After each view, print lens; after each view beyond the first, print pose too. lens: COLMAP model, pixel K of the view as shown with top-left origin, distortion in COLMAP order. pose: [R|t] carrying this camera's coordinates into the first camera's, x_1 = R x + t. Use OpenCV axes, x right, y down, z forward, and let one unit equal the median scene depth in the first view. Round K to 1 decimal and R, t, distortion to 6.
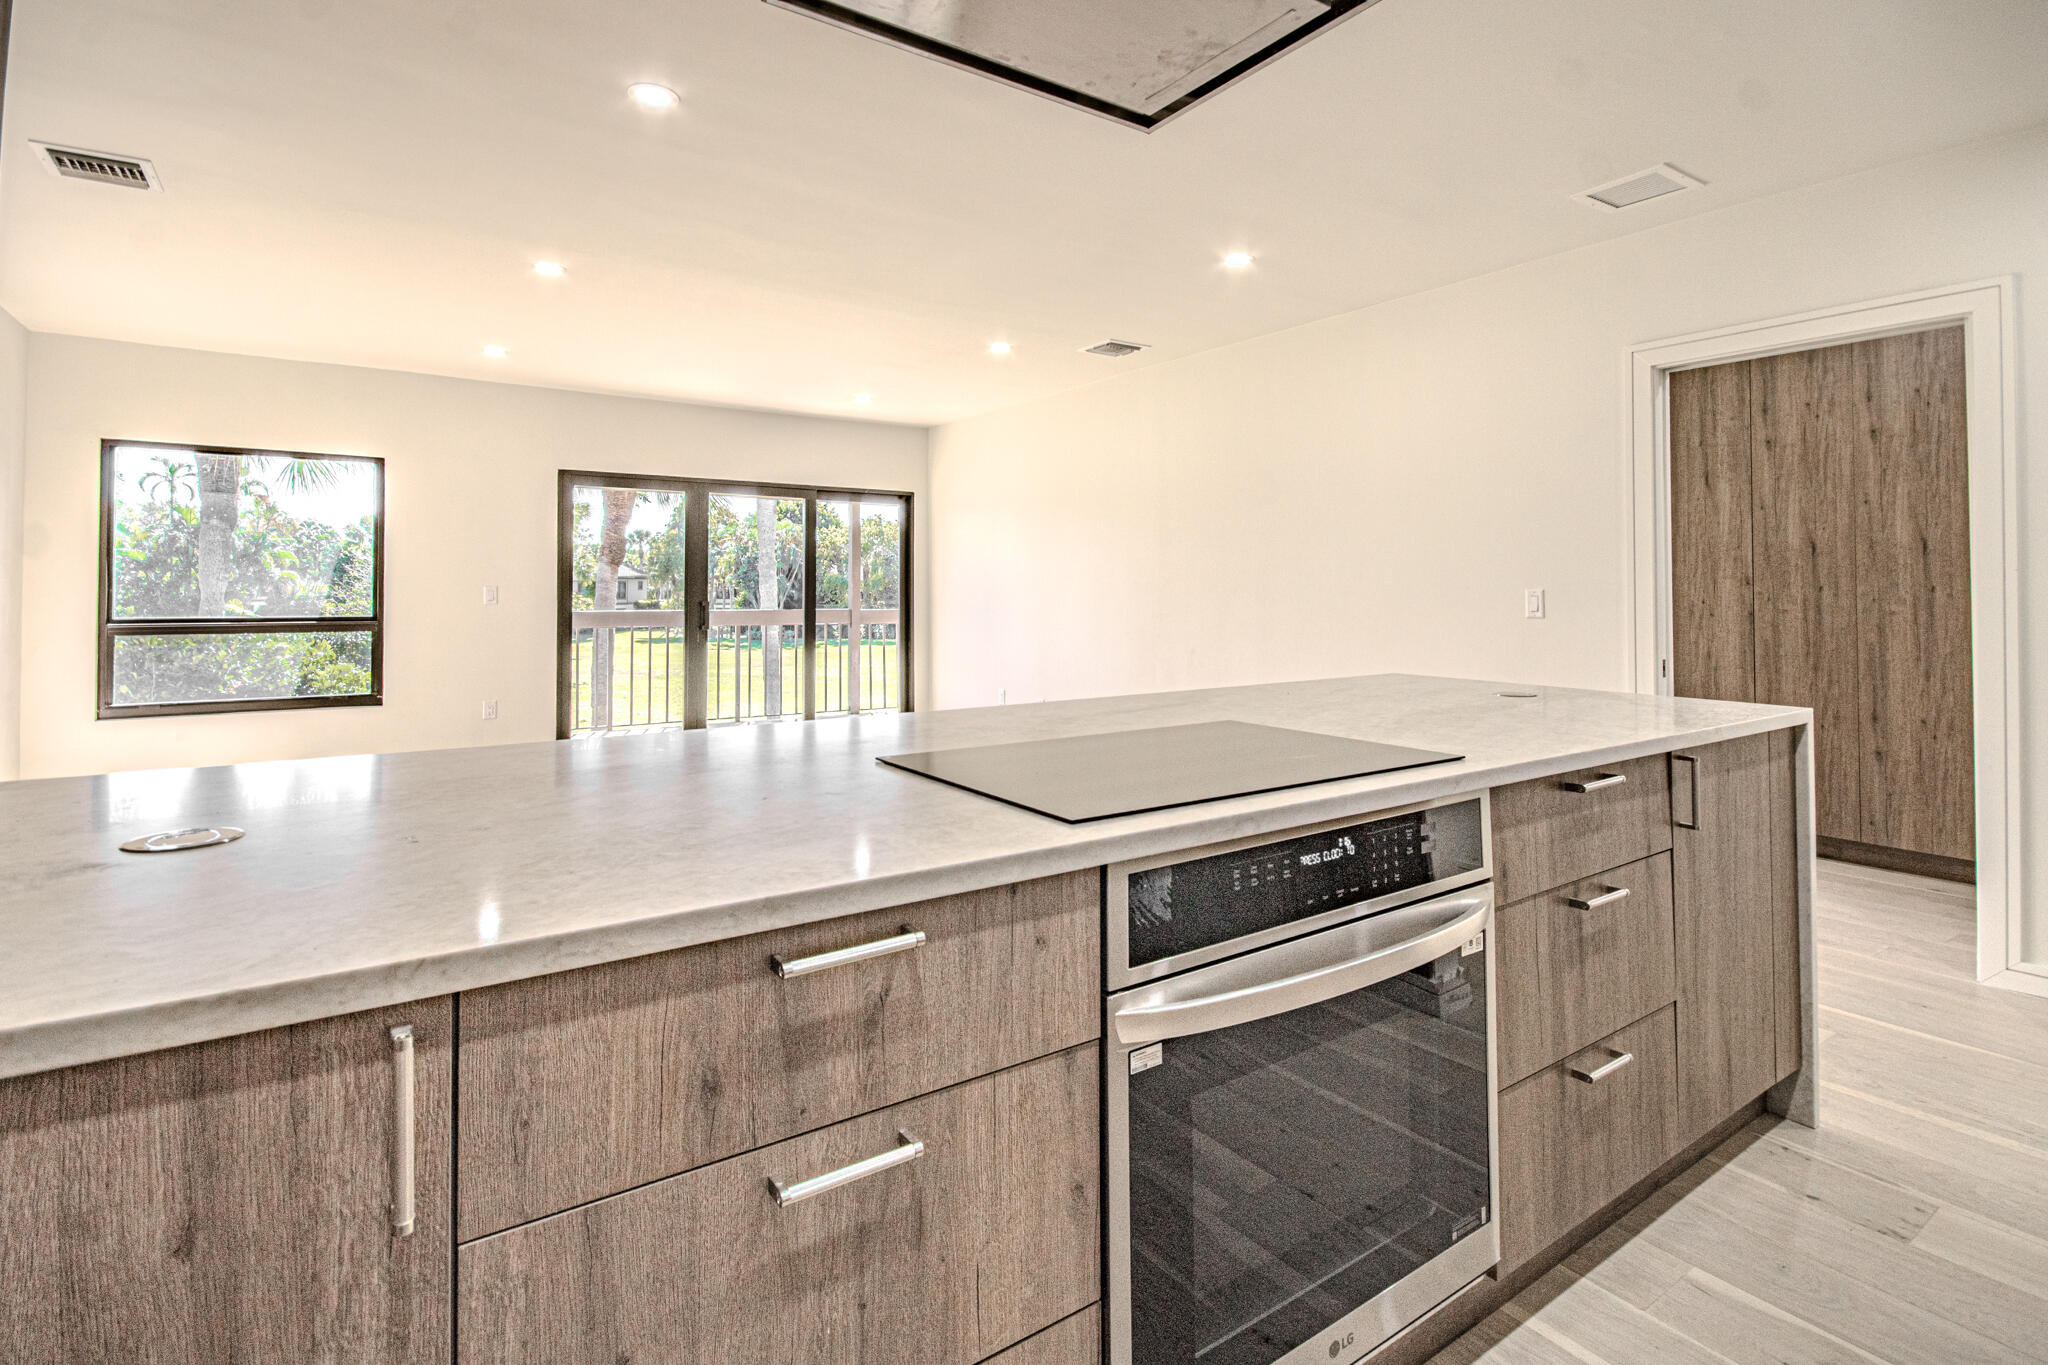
lens RADIAL K [[999.7, 0, 1032.4], [0, 999.7, 573.1], [0, 0, 1]] dist [-0.000260, -0.000024]
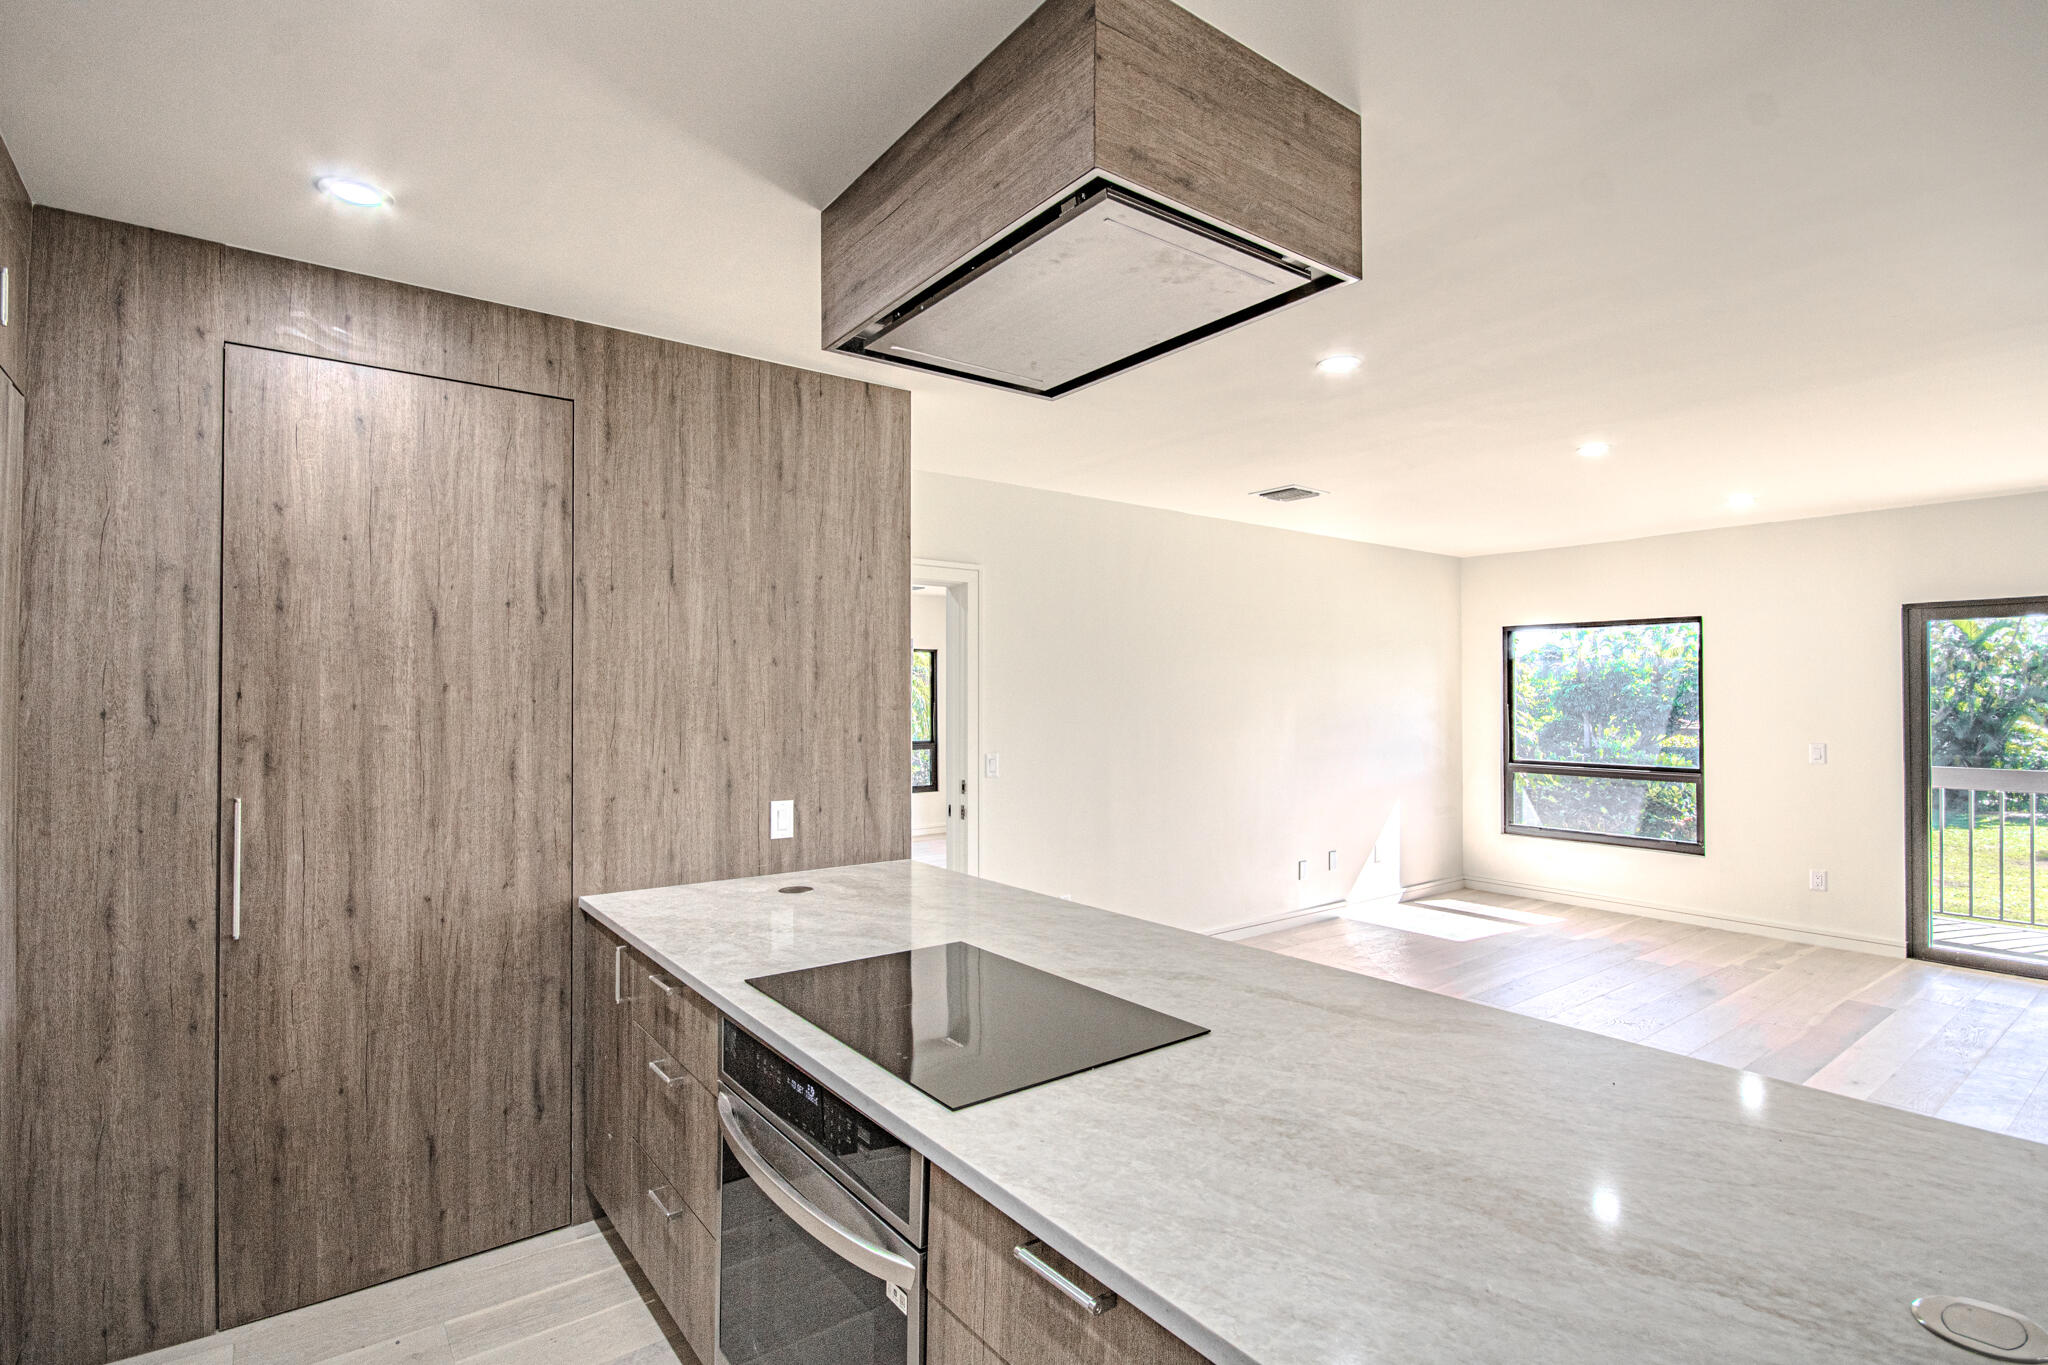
lens RADIAL K [[989.7, 0, 1032.6], [0, 989.7, 692.2], [0, 0, 1]] dist [-0.025451, 0.000099]
pose [[0.045635, -0.004616, -0.998948, 0.326874], [0.016082, 0.999863, -0.003886, -0.044000], [0.998829, -0.015888, 0.045703, 0.262964]]
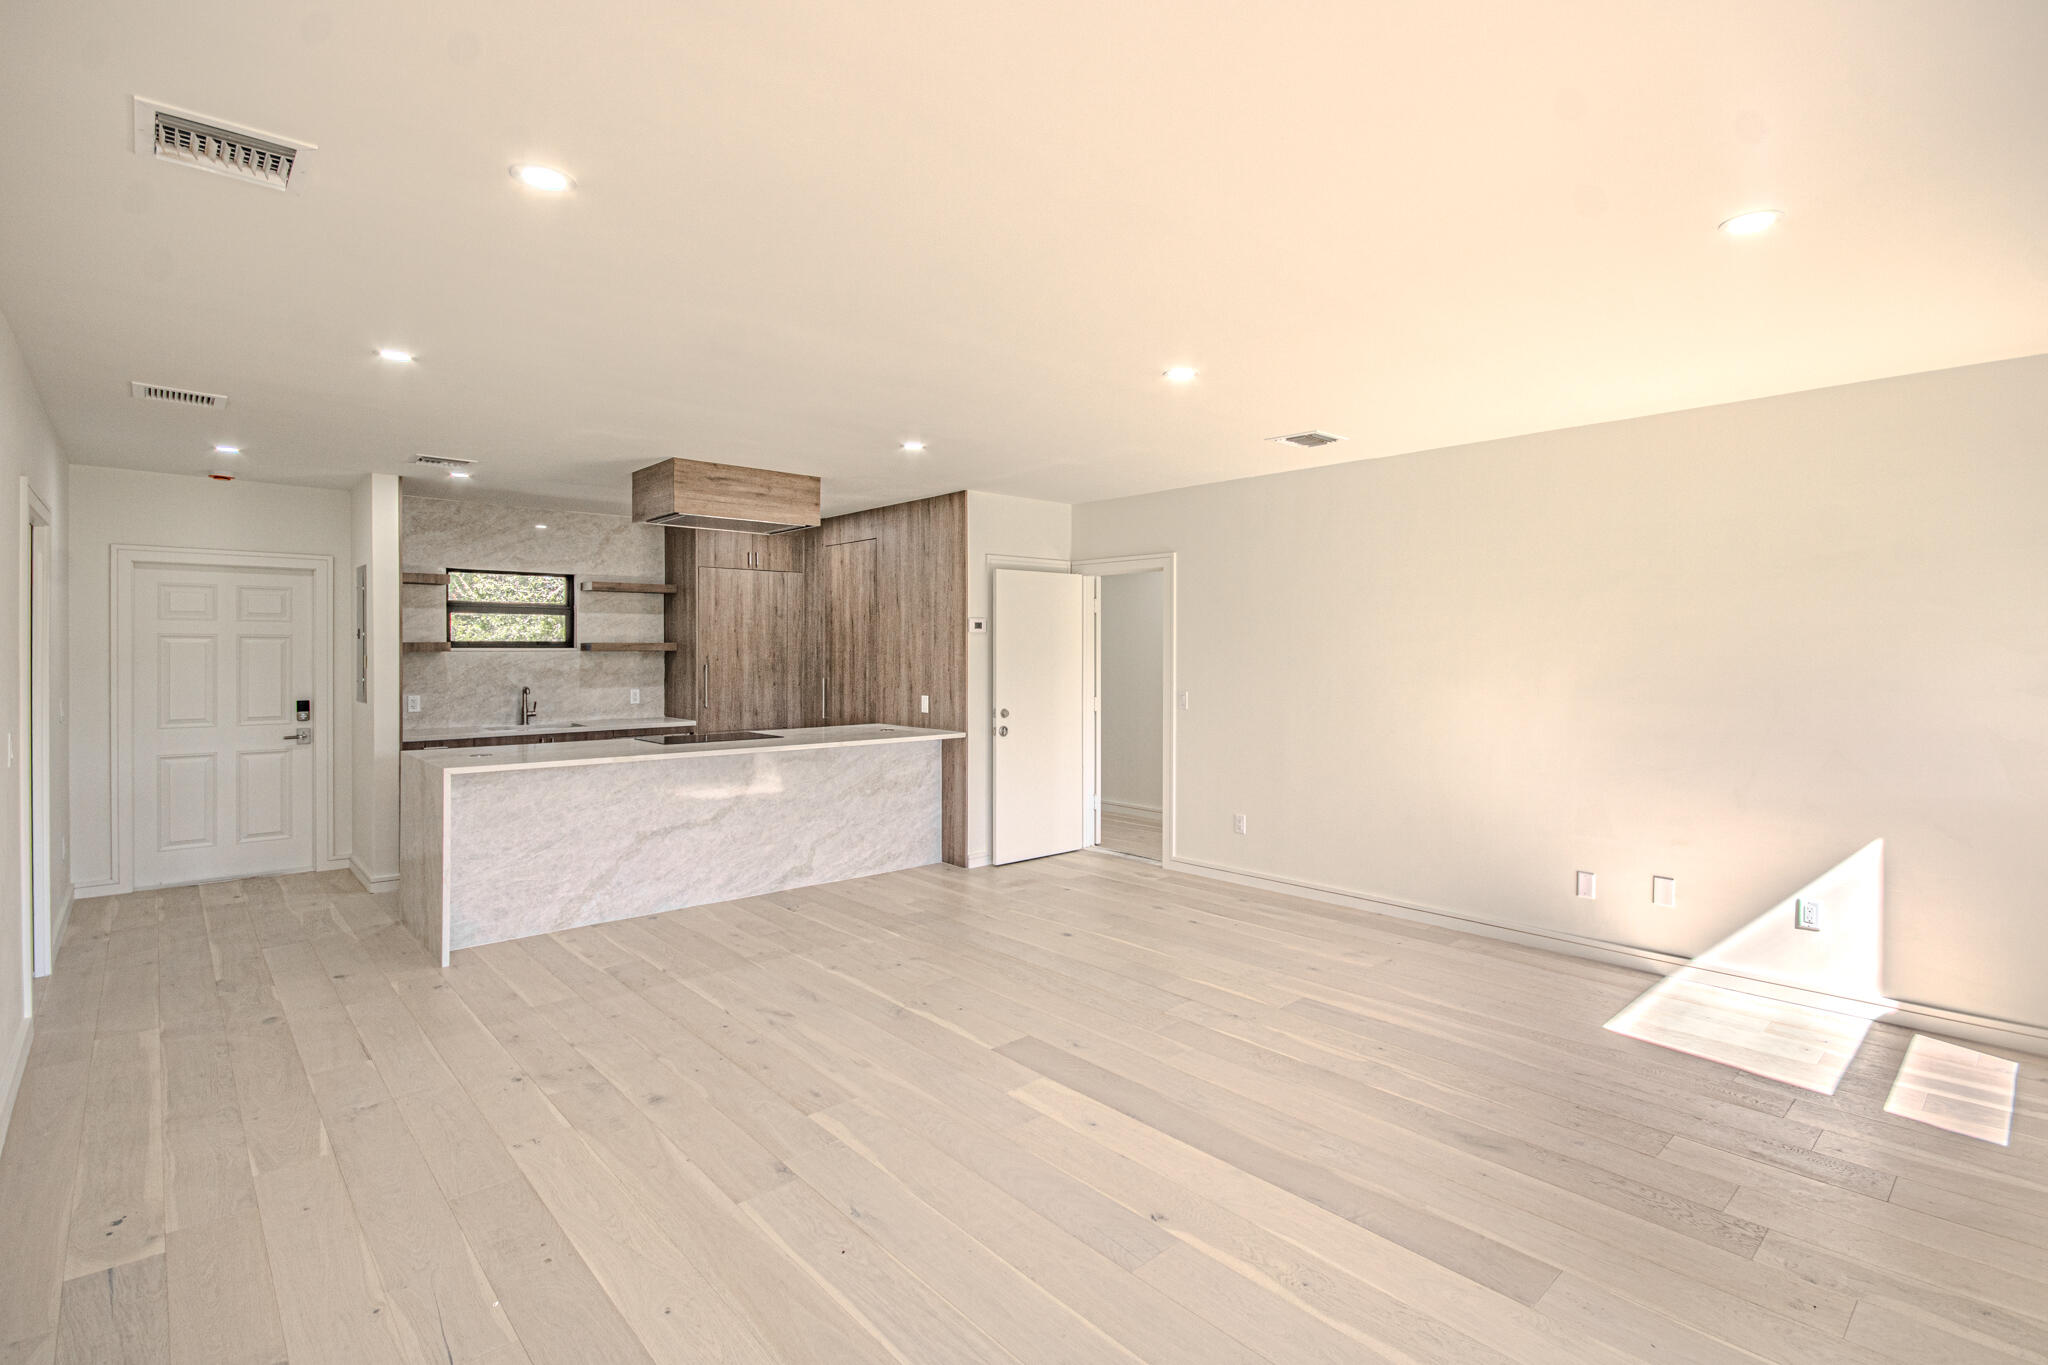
lens RADIAL K [[972.3, 0, 1029.5], [0, 972.3, 659.6], [0, 0, 1]] dist [-0.001000, -0.000302]
pose [[-0.992912, 0.000228, -0.118855, -0.167550], [0.001002, 0.999979, -0.006453, -0.026330], [0.118851, -0.006526, -0.992891, 1.262803]]
